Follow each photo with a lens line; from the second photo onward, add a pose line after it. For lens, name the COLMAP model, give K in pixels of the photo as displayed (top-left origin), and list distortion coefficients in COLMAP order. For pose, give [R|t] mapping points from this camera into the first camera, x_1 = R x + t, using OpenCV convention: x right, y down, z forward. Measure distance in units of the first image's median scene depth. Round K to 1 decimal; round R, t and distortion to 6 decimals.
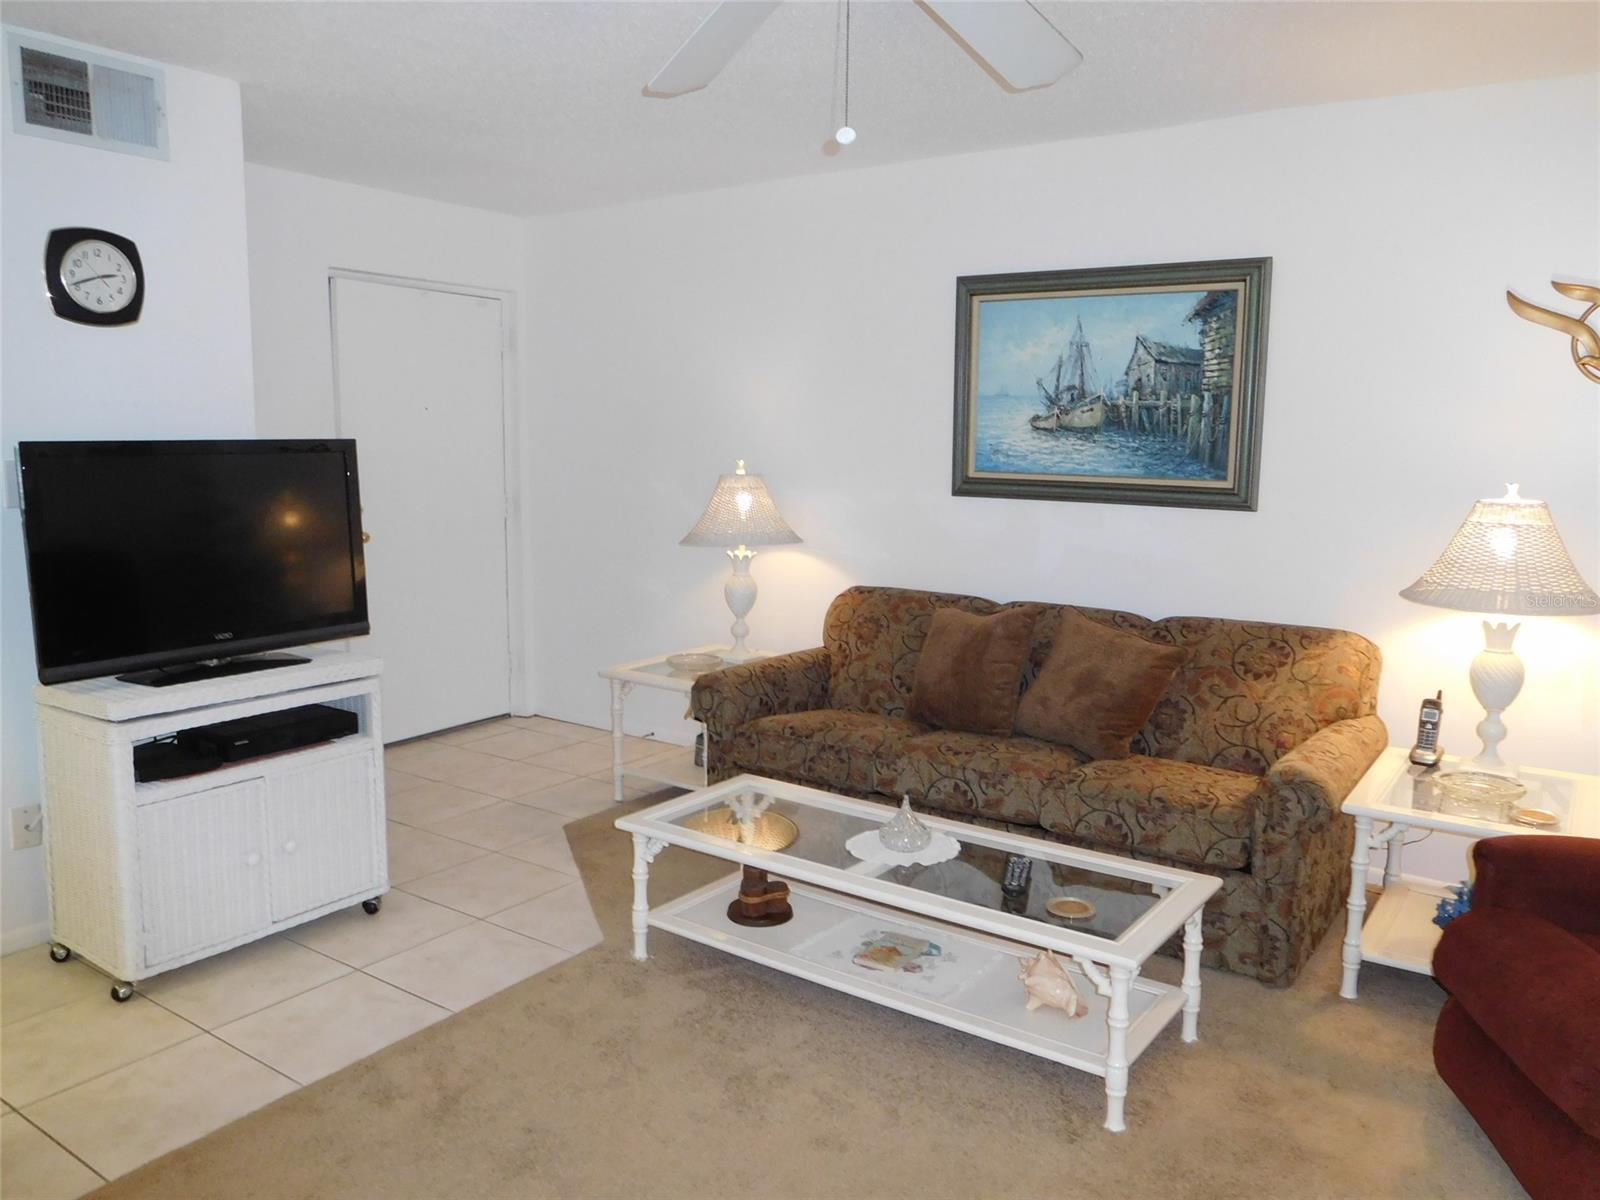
lens RADIAL K [[1190.8, 0, 801.8], [0, 1190.8, 601.7], [0, 0, 1]] dist [-0.021751, 0.006396]
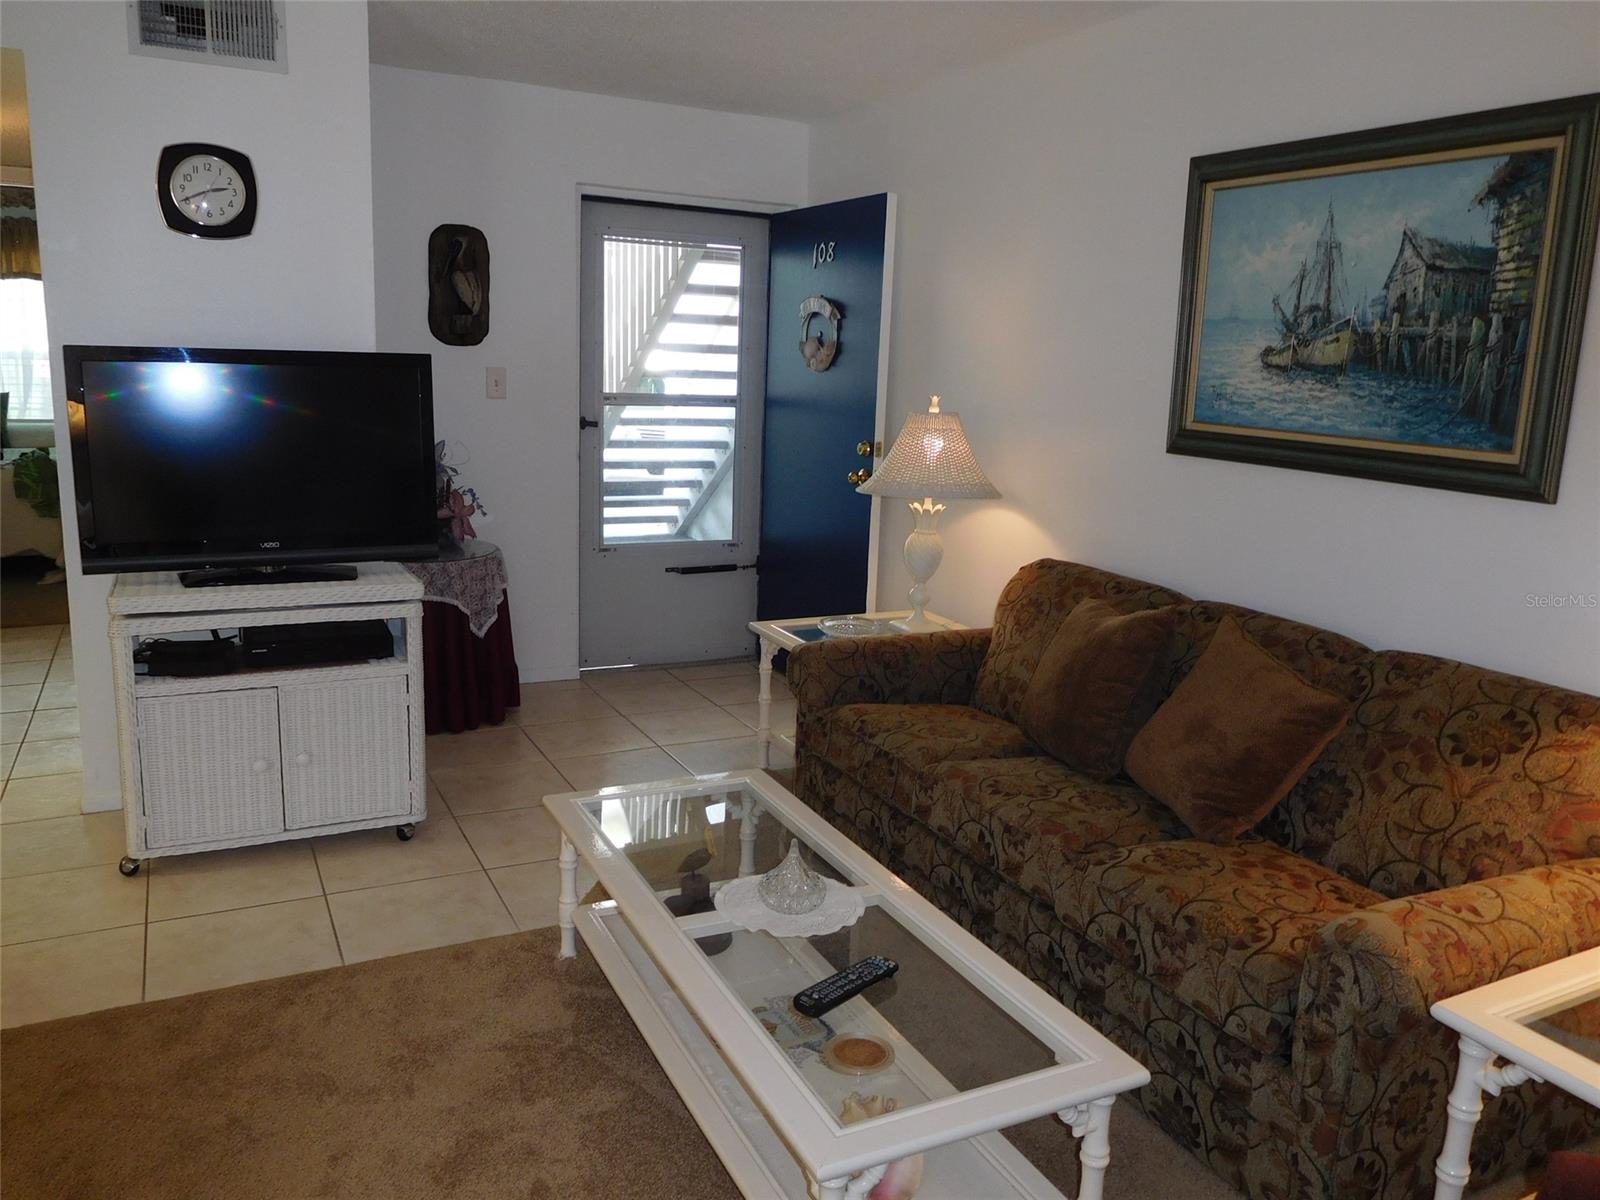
lens RADIAL K [[1190.8, 0, 800.8], [0, 1190.8, 599.1], [0, 0, 1]] dist [-0.021751, 0.006396]
pose [[0.884223, 0.114962, -0.452695, 0.341653], [-0.093403, 0.993180, 0.069780, -0.034222], [0.457630, -0.019418, 0.888931, 0.271184]]
